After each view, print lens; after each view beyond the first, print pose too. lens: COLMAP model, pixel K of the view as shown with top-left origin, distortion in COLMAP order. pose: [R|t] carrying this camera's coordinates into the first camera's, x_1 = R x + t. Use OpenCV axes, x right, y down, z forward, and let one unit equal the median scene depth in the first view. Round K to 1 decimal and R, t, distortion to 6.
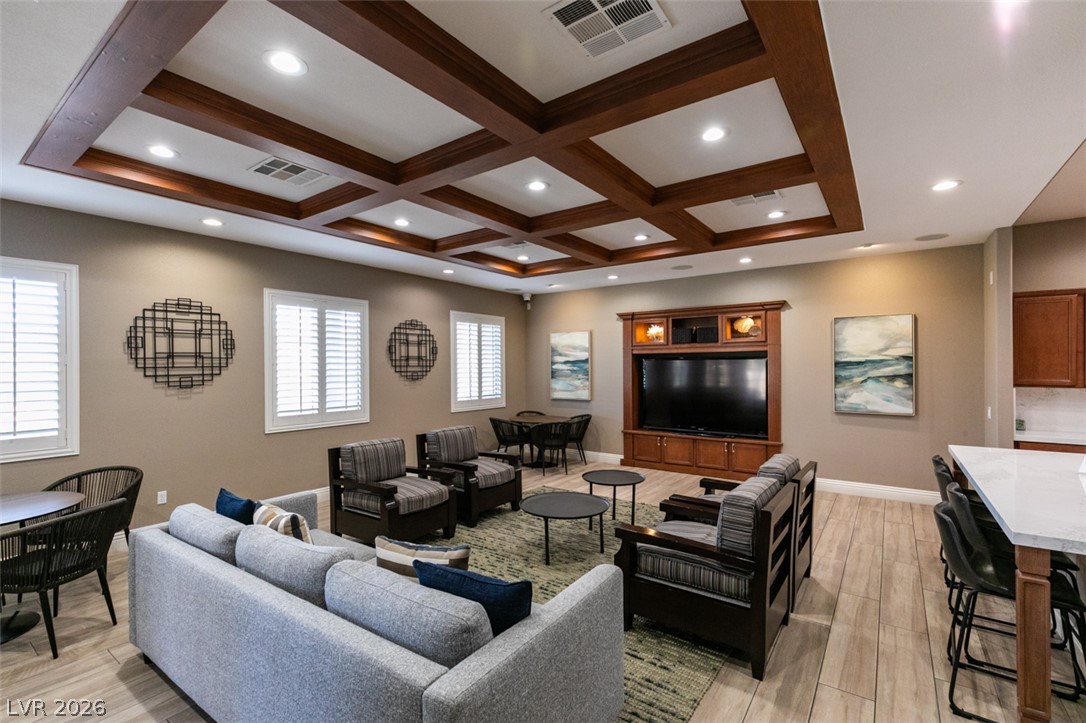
lens RADIAL K [[483.3, 0, 544.0], [0, 483.3, 368.5], [0, 0, 1]] dist [-0.000403, -0.000101]
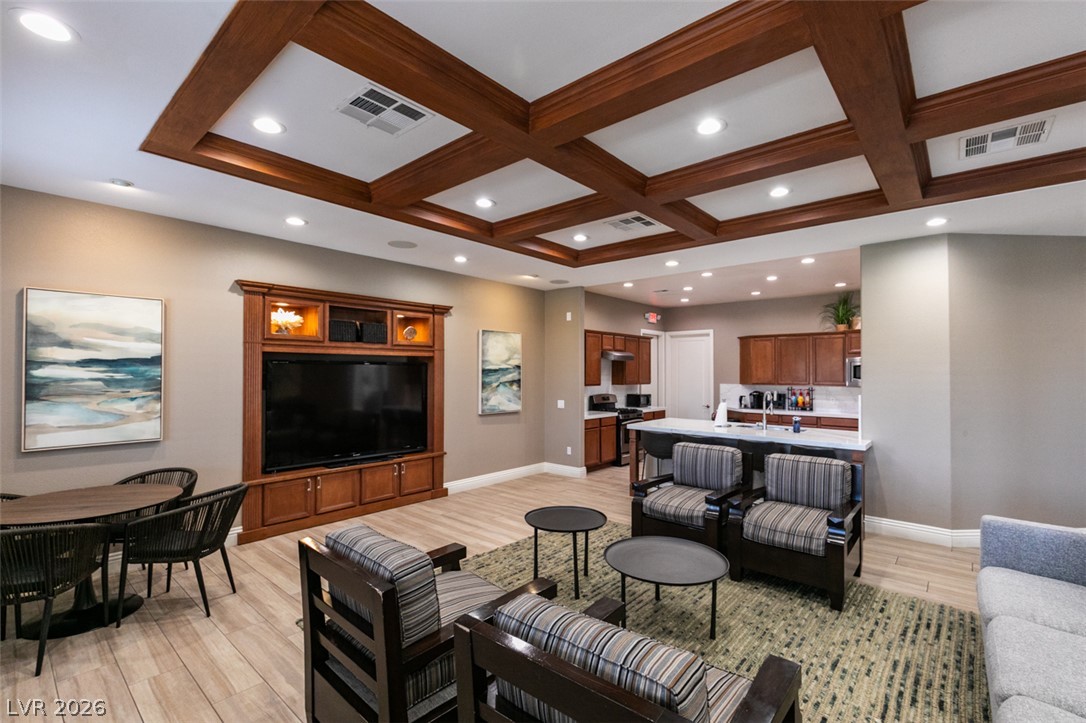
lens RADIAL K [[483.3, 0, 544.0], [0, 483.3, 364.9], [0, 0, 1]] dist [-0.000403, -0.000101]
pose [[0.088011, 0.015529, 0.995998, -0.413994], [-0.003990, 0.999876, -0.015237, -0.006357], [-0.996111, -0.002633, 0.088062, 0.637261]]
